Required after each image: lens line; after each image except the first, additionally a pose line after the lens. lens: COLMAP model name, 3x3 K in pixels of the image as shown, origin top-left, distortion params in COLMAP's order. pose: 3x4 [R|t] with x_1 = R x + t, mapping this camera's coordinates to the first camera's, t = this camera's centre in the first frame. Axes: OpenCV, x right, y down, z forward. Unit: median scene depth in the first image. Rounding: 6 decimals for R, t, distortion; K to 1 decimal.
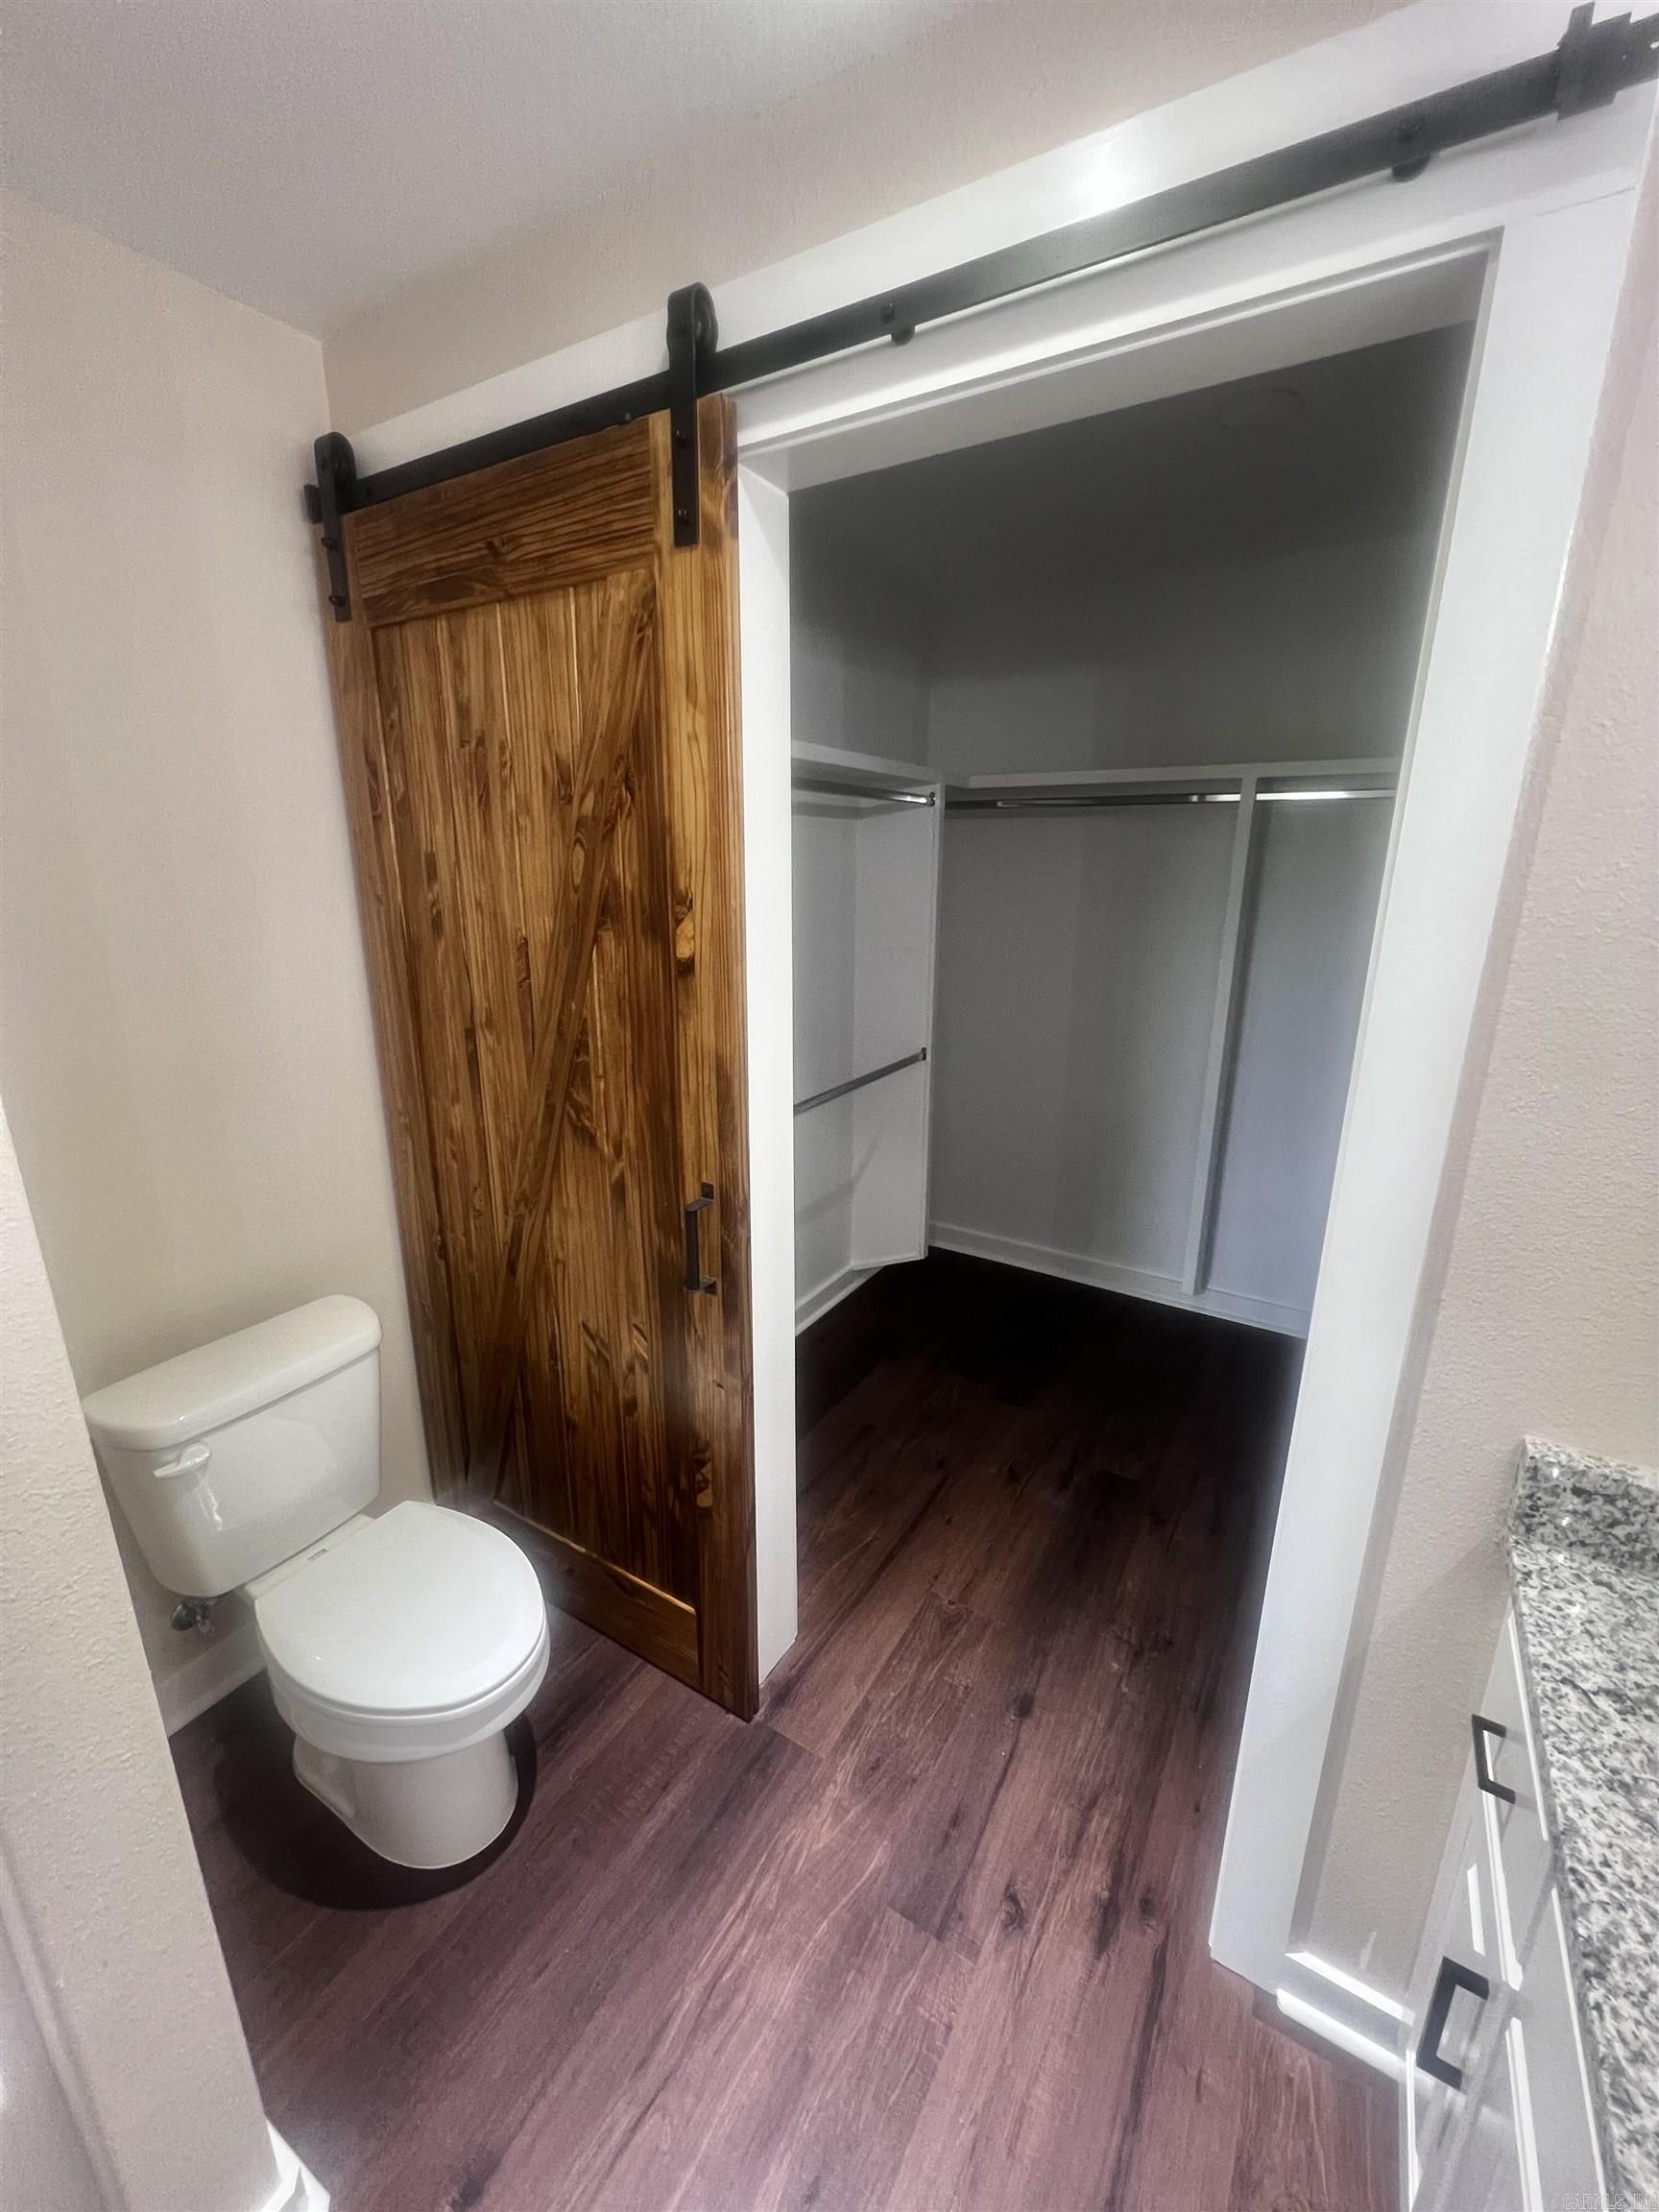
lens RADIAL K [[880.1, 0, 836.6], [0, 880.1, 1099.8], [0, 0, 1]] dist [-0.004115, 0.000279]
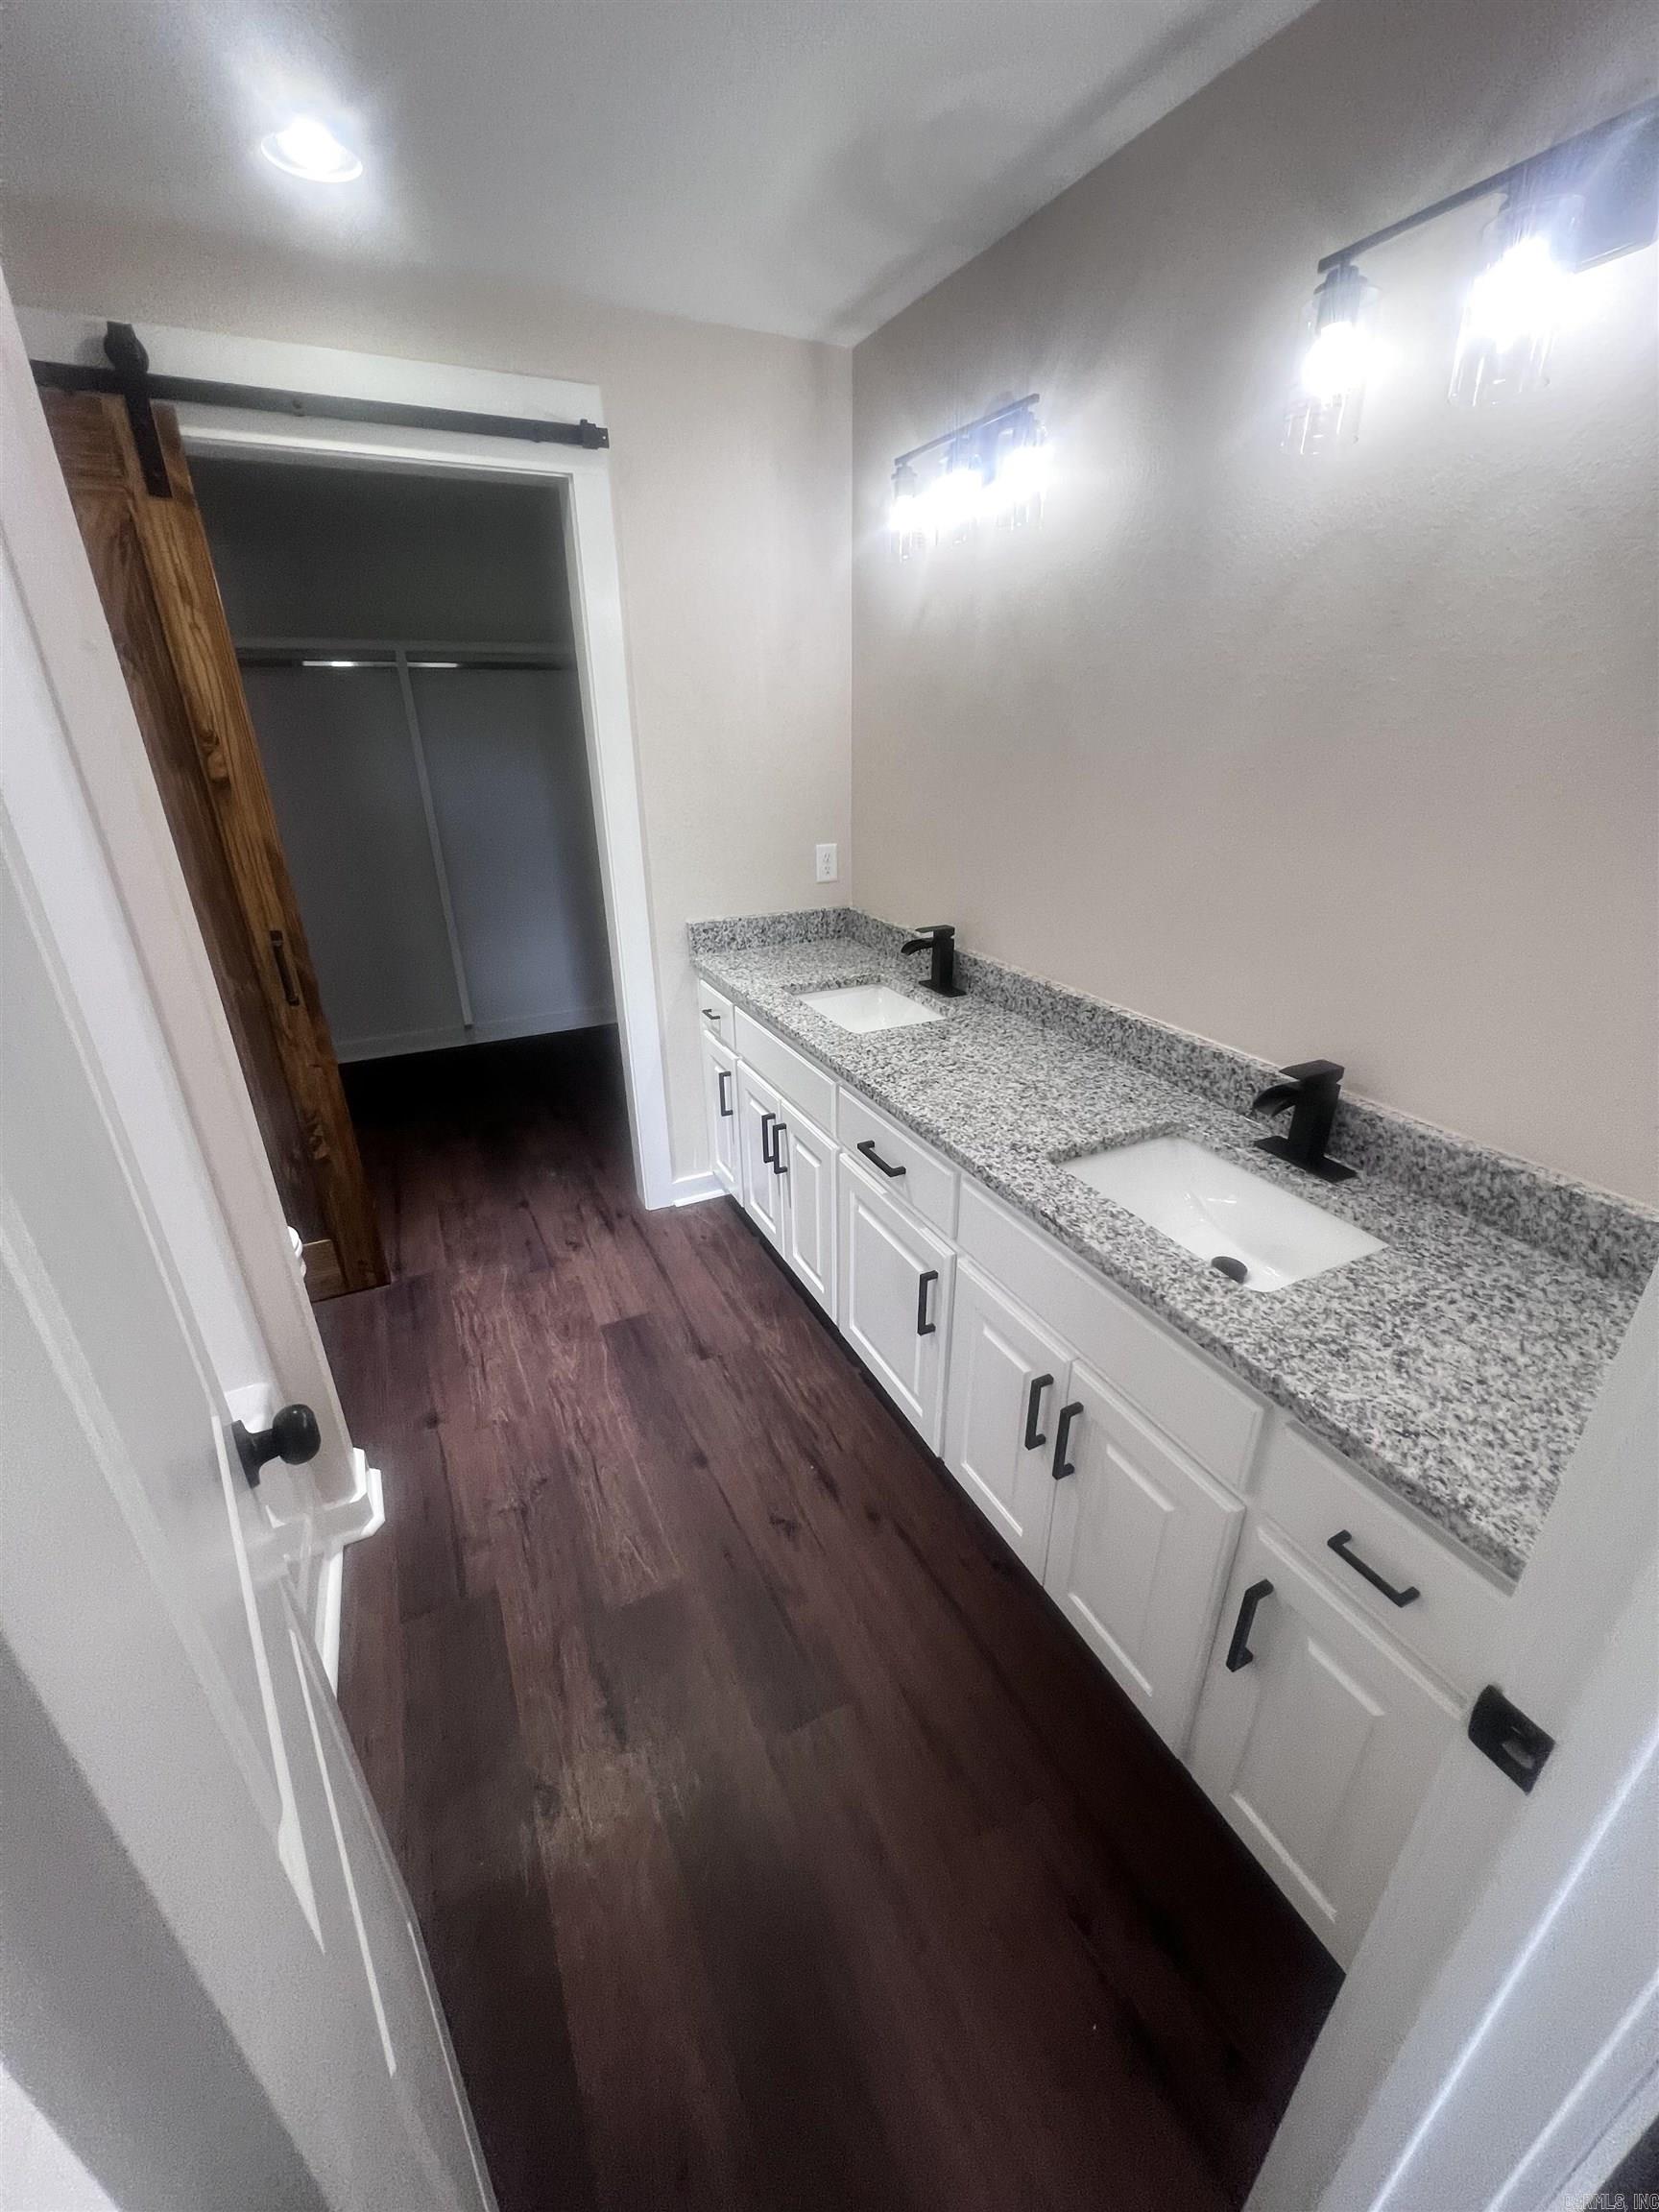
lens RADIAL K [[880.1, 0, 828.4], [0, 880.1, 1102.9], [0, 0, 1]] dist [-0.004115, 0.000279]
pose [[0.539388, -0.349495, 0.766103, -0.965021], [0.233375, 0.936206, 0.262784, 0.211999], [-0.809072, 0.037047, 0.586541, -0.725707]]
